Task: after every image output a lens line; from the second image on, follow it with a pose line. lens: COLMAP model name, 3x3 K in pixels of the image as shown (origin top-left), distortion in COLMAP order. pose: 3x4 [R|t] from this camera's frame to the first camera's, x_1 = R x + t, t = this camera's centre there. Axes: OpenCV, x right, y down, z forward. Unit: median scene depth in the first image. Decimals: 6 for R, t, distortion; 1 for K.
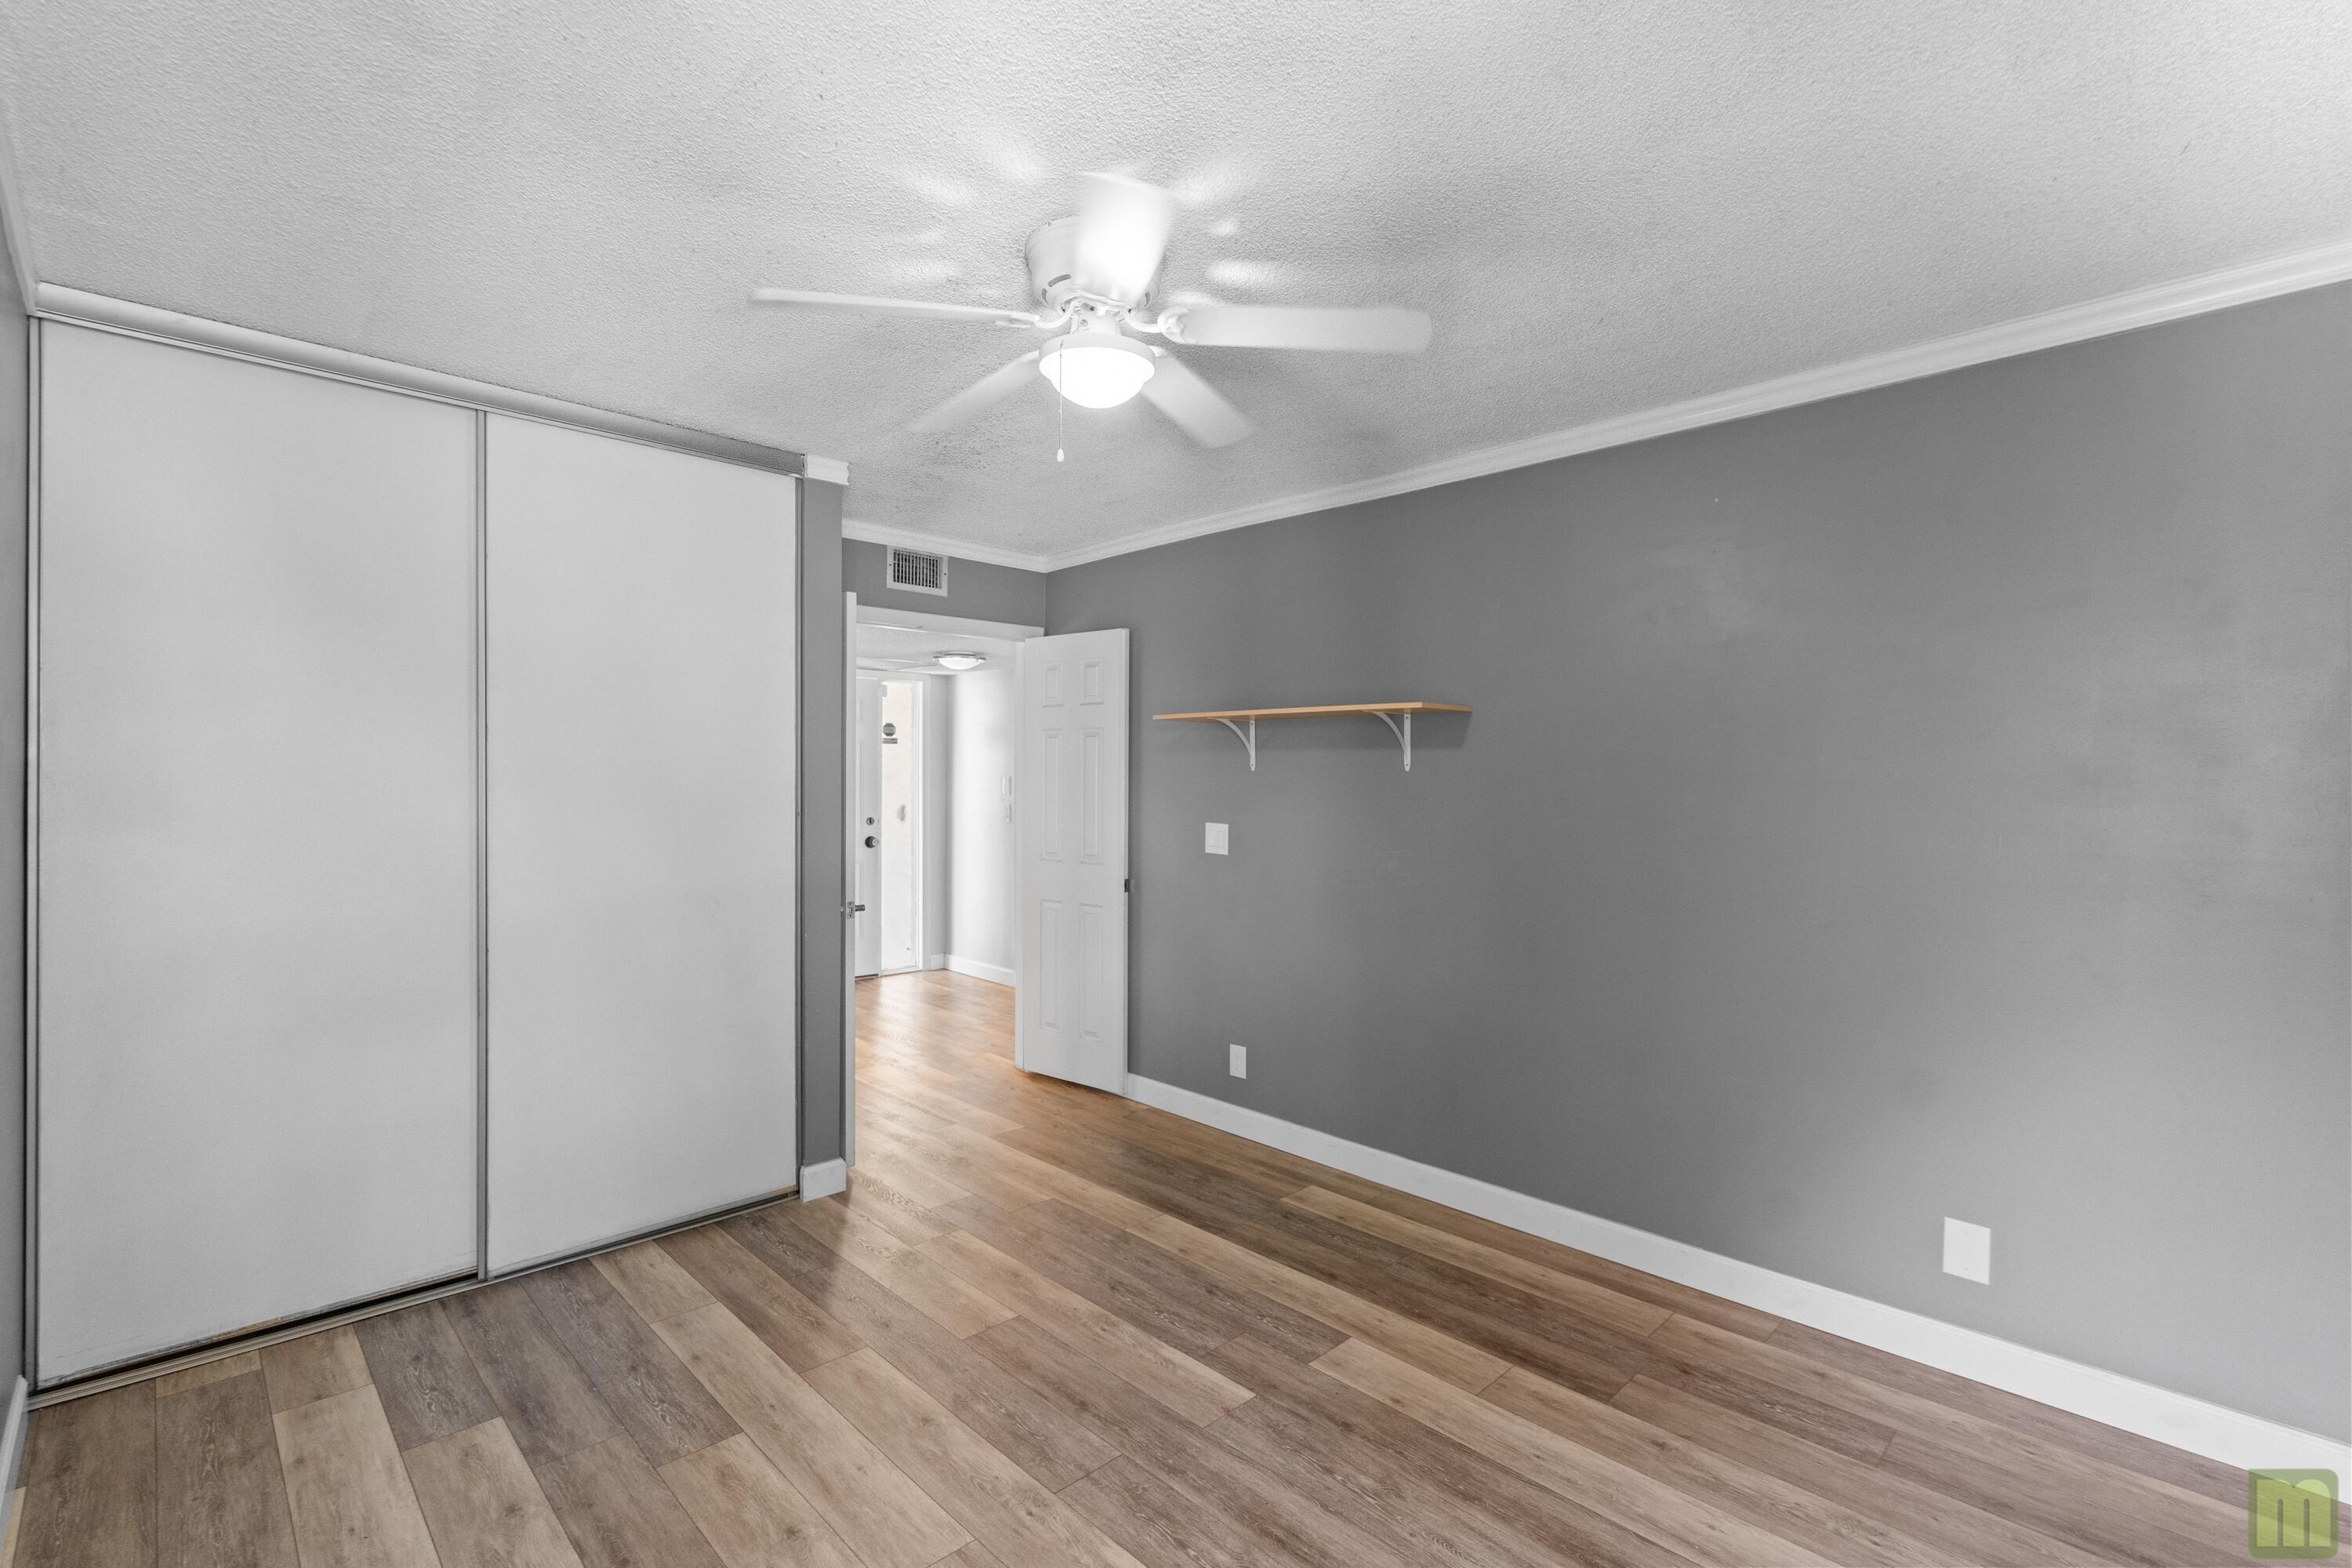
lens RADIAL K [[1039.4, 0, 1176.0], [0, 1039.4, 784.0], [0, 0, 1]] dist [0.000061, 0.000804]
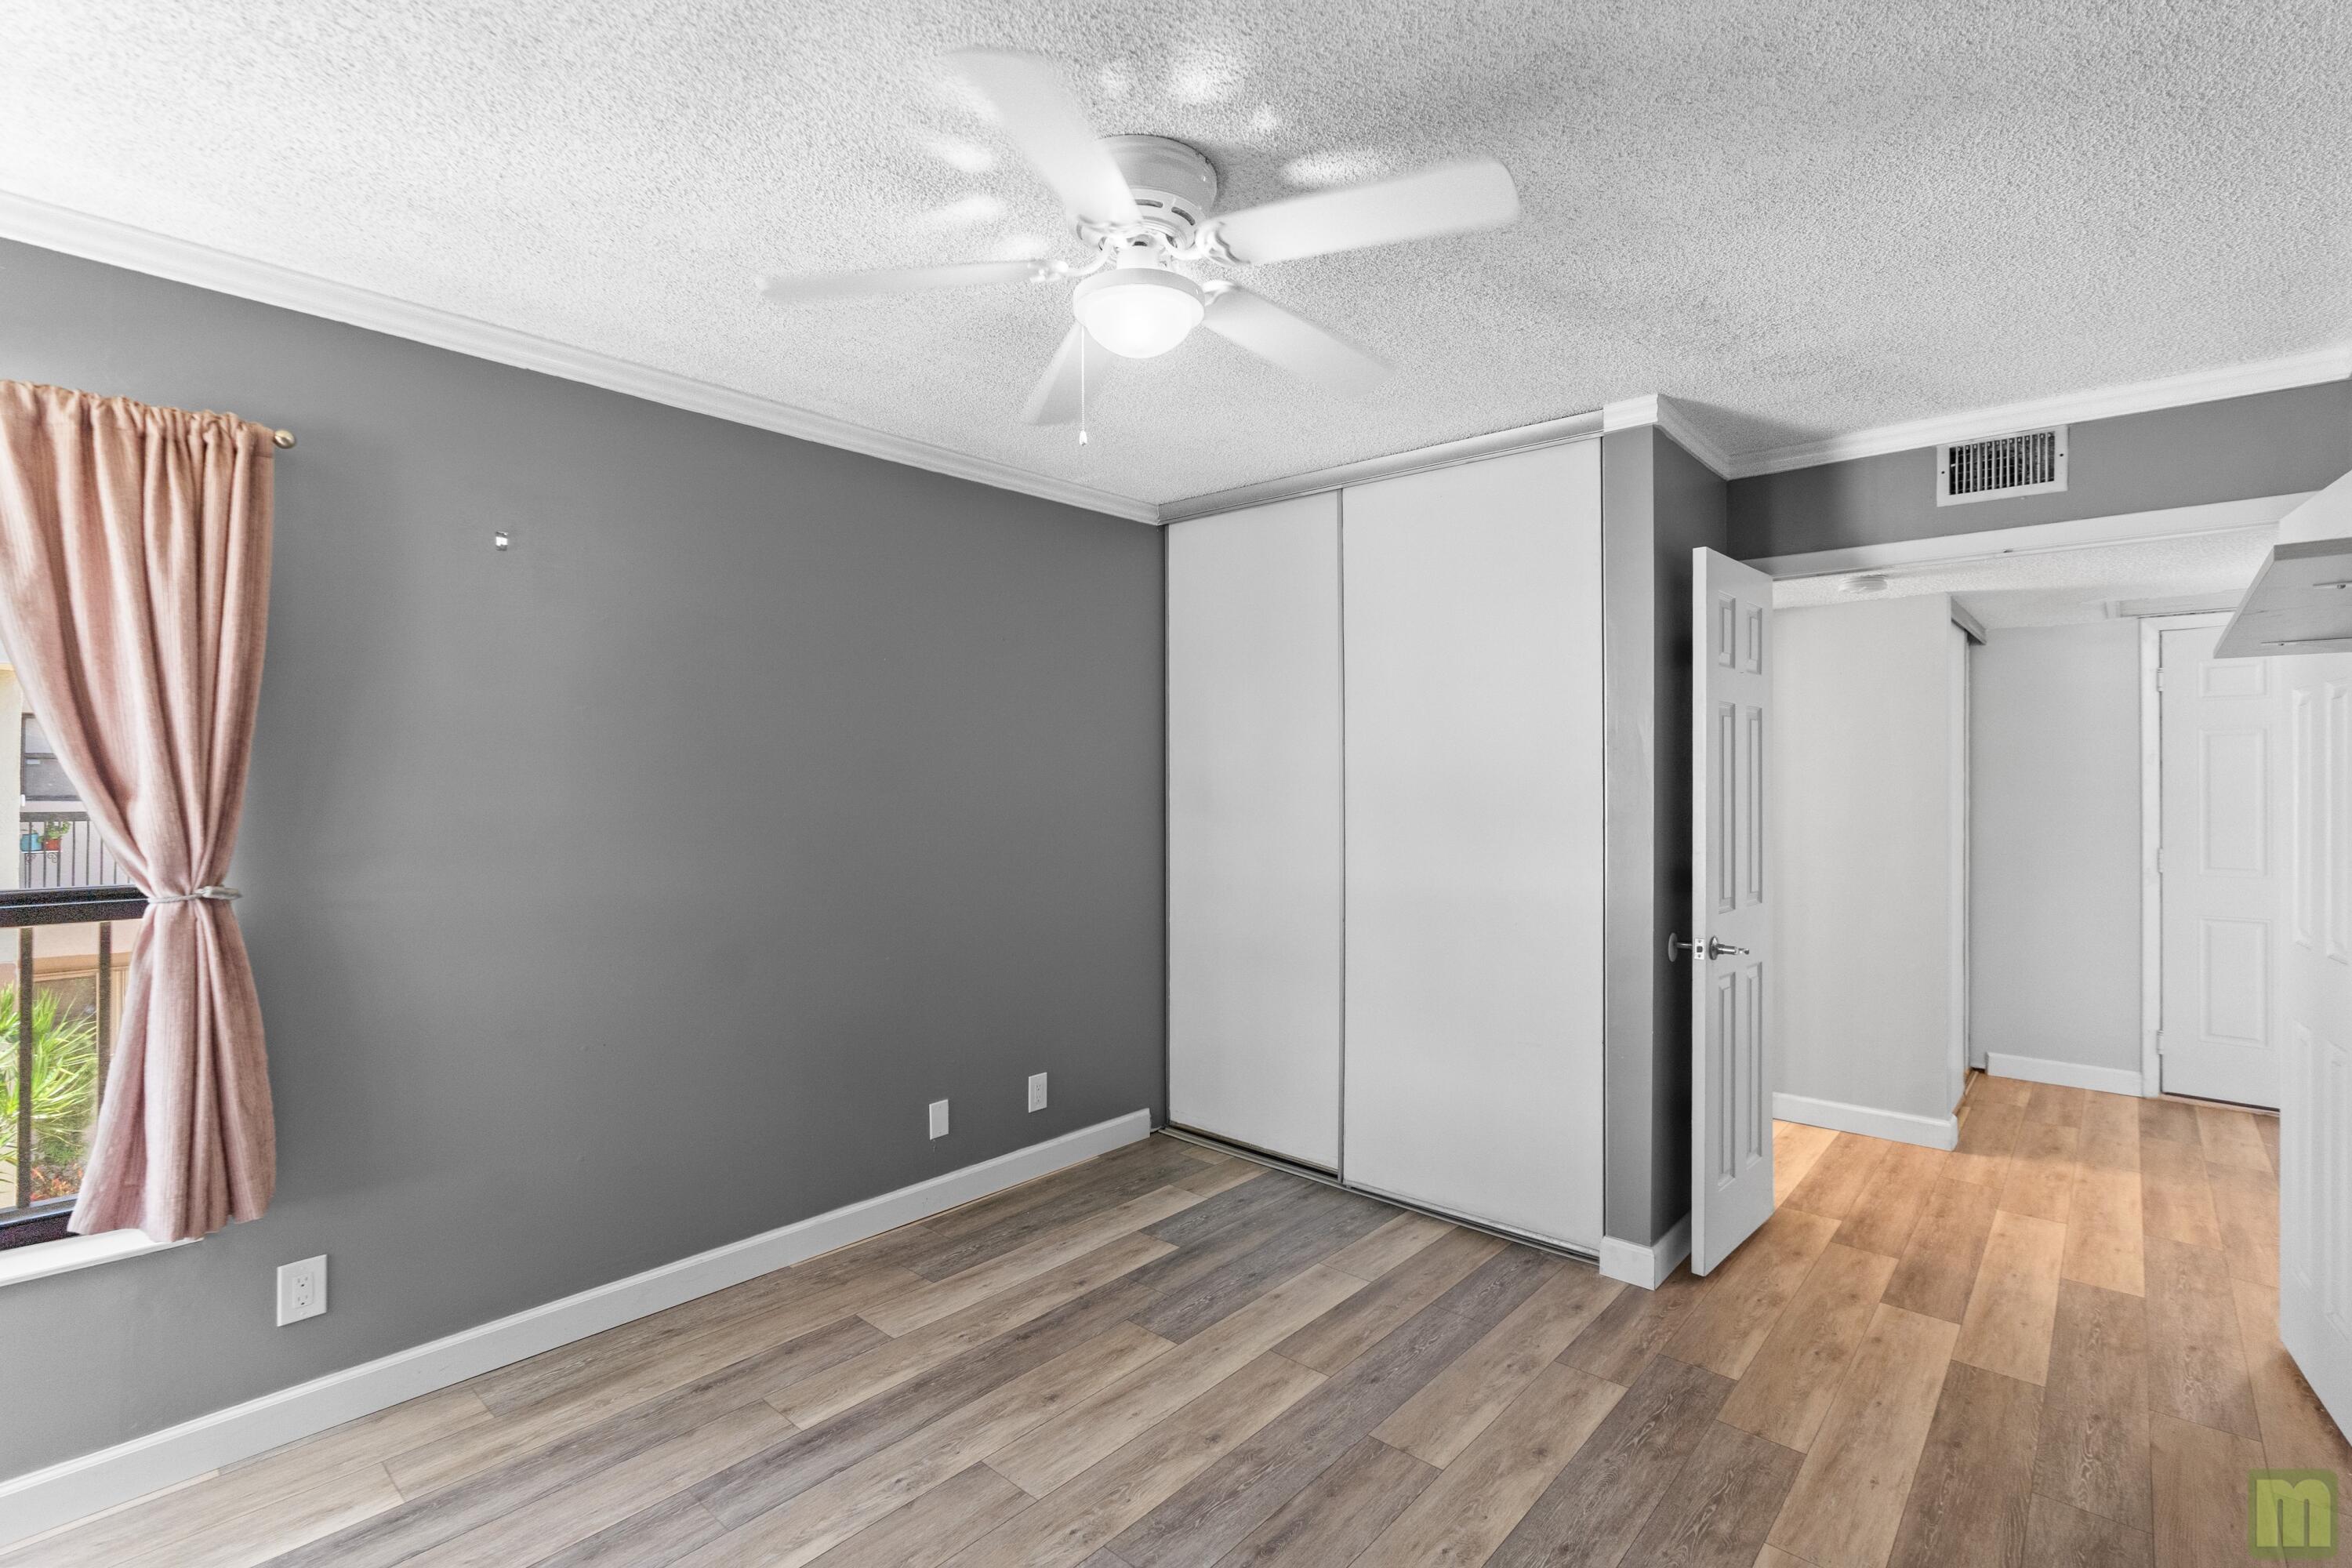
lens RADIAL K [[1061.6, 0, 1176.0], [0, 1061.6, 784.0], [0, 0, 1]] dist [-0.004075, 0.000783]
pose [[0.089634, -0.001770, -0.995973, 0.689046], [-0.008927, 0.999957, -0.002580, 0.001607], [0.995935, 0.009122, 0.089614, 0.802636]]
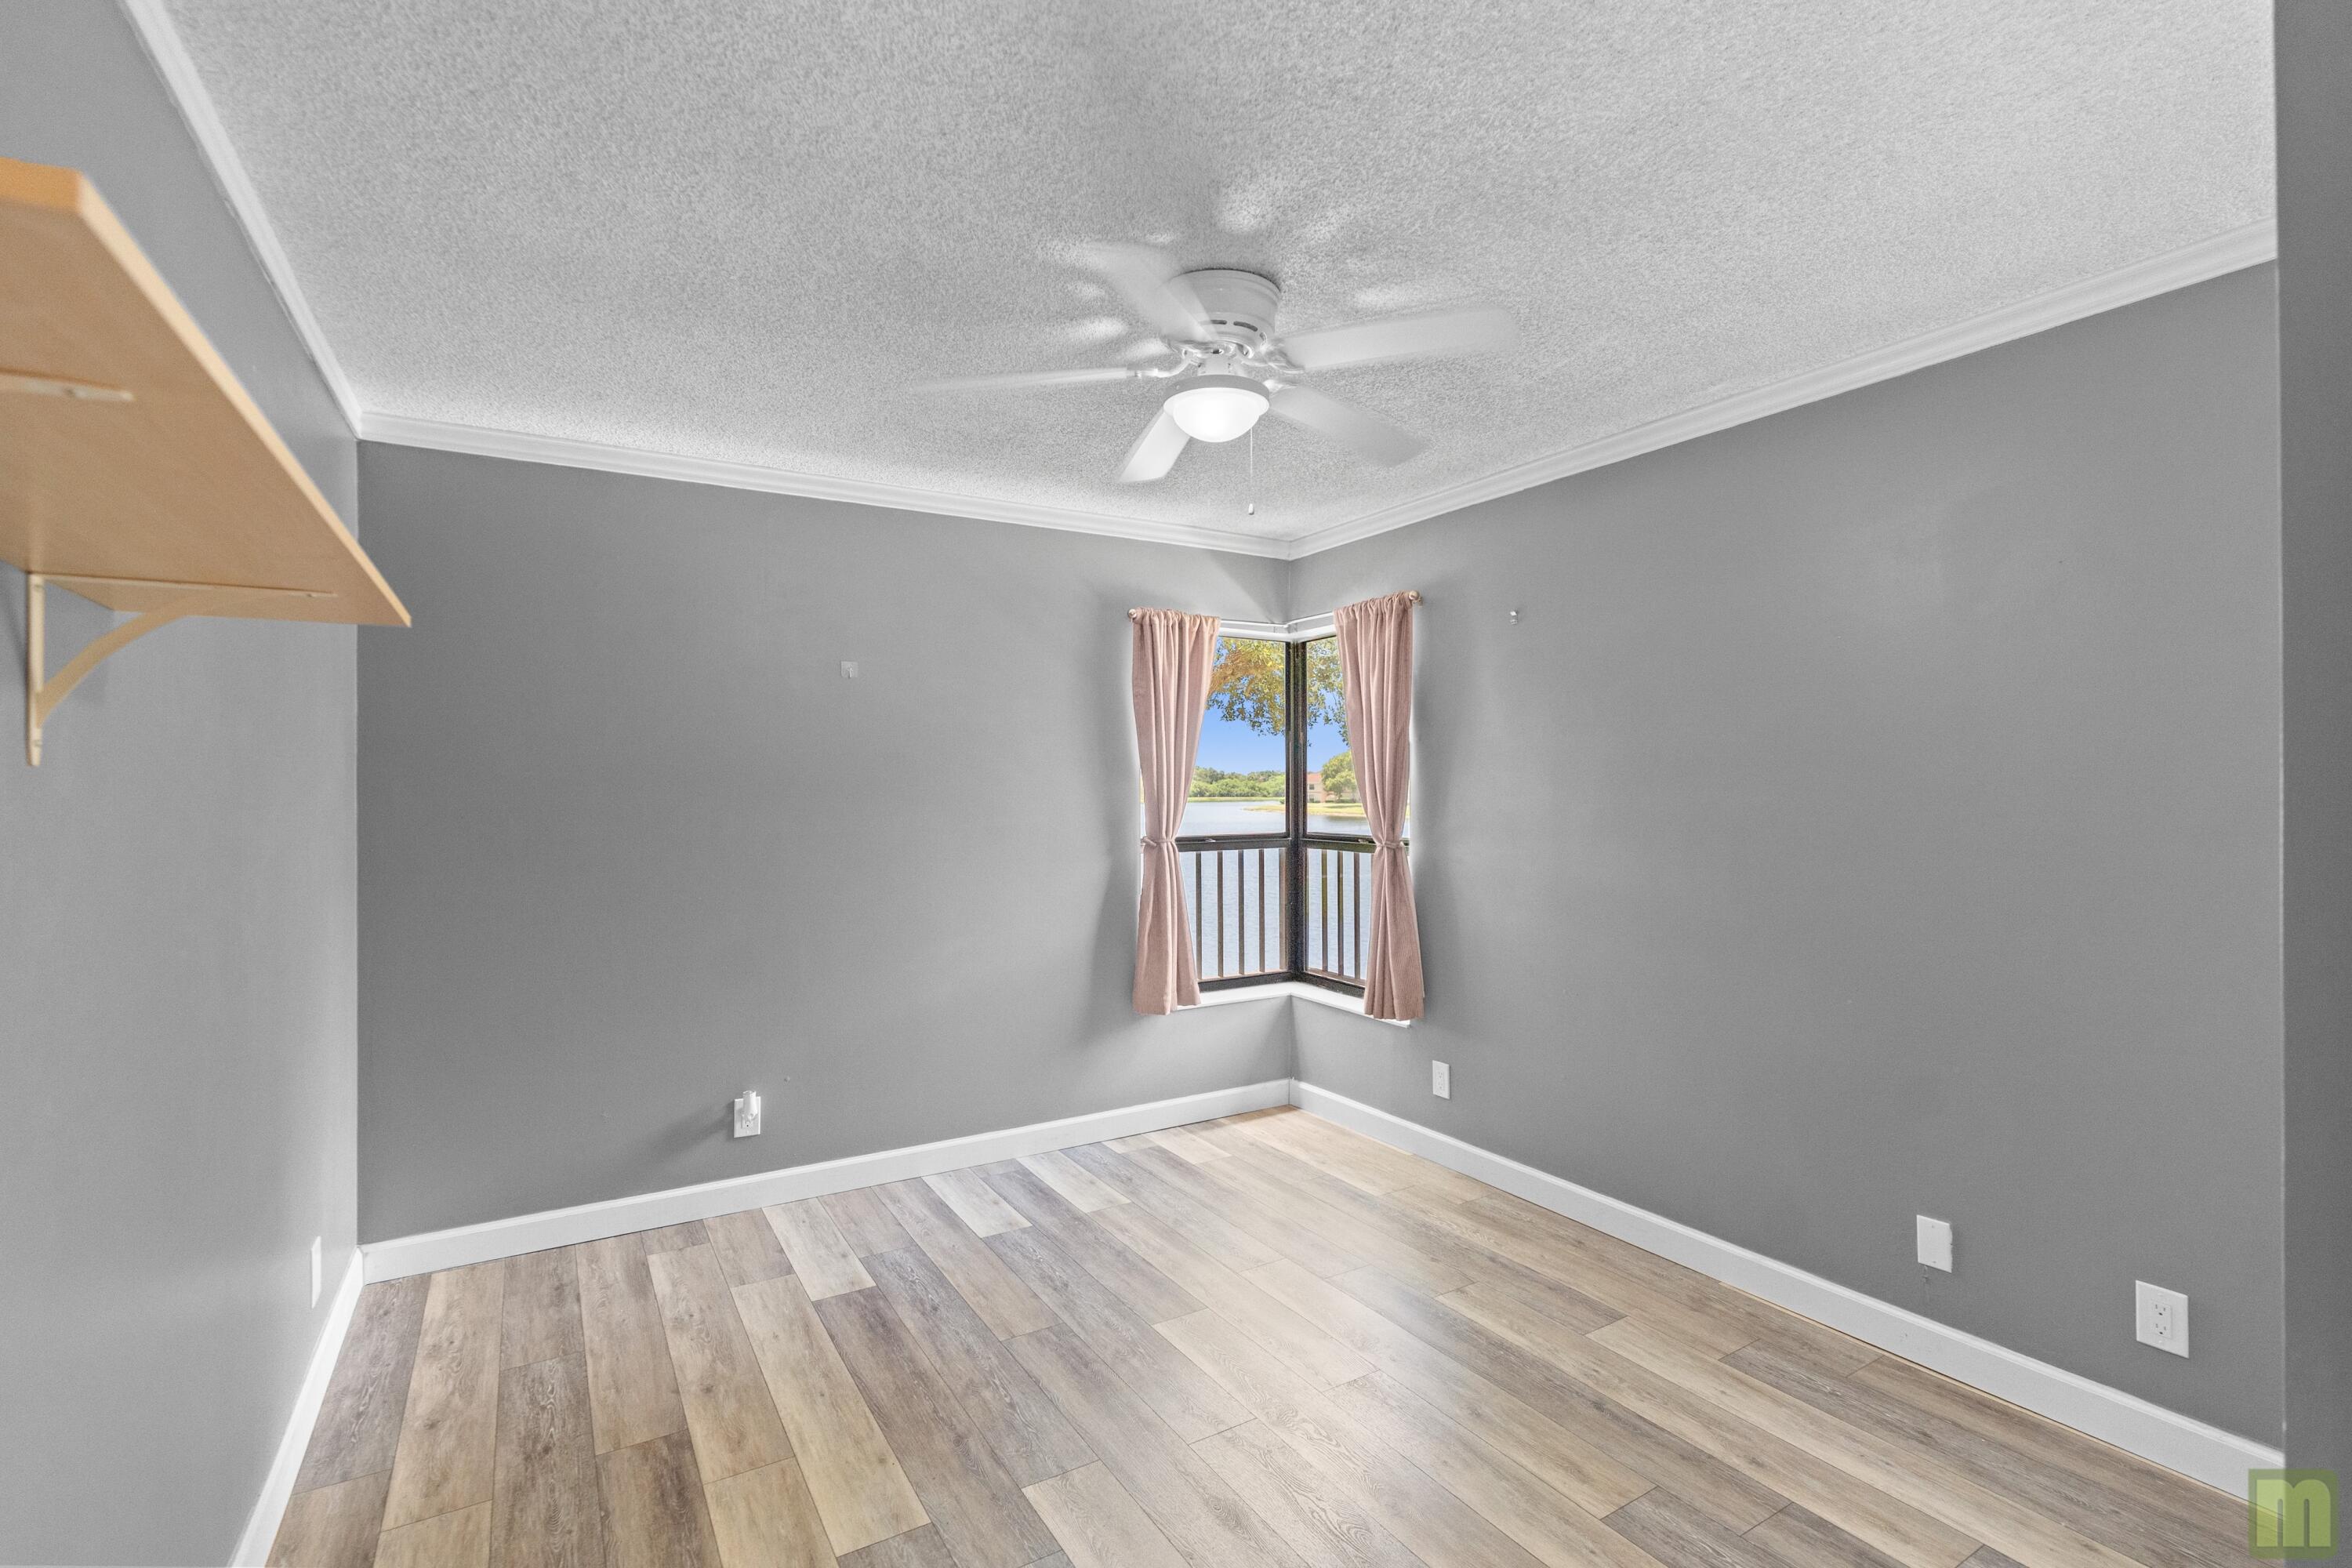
lens RADIAL K [[1108.7, 0, 1204.5], [0, 1108.7, 777.4], [0, 0, 1]] dist [-0.003660, -0.000503]
pose [[-0.979968, 0.000218, 0.199152, -0.248599], [0.000419, 0.999999, 0.000967, -0.009989], [-0.199152, 0.001031, -0.979968, 1.805616]]
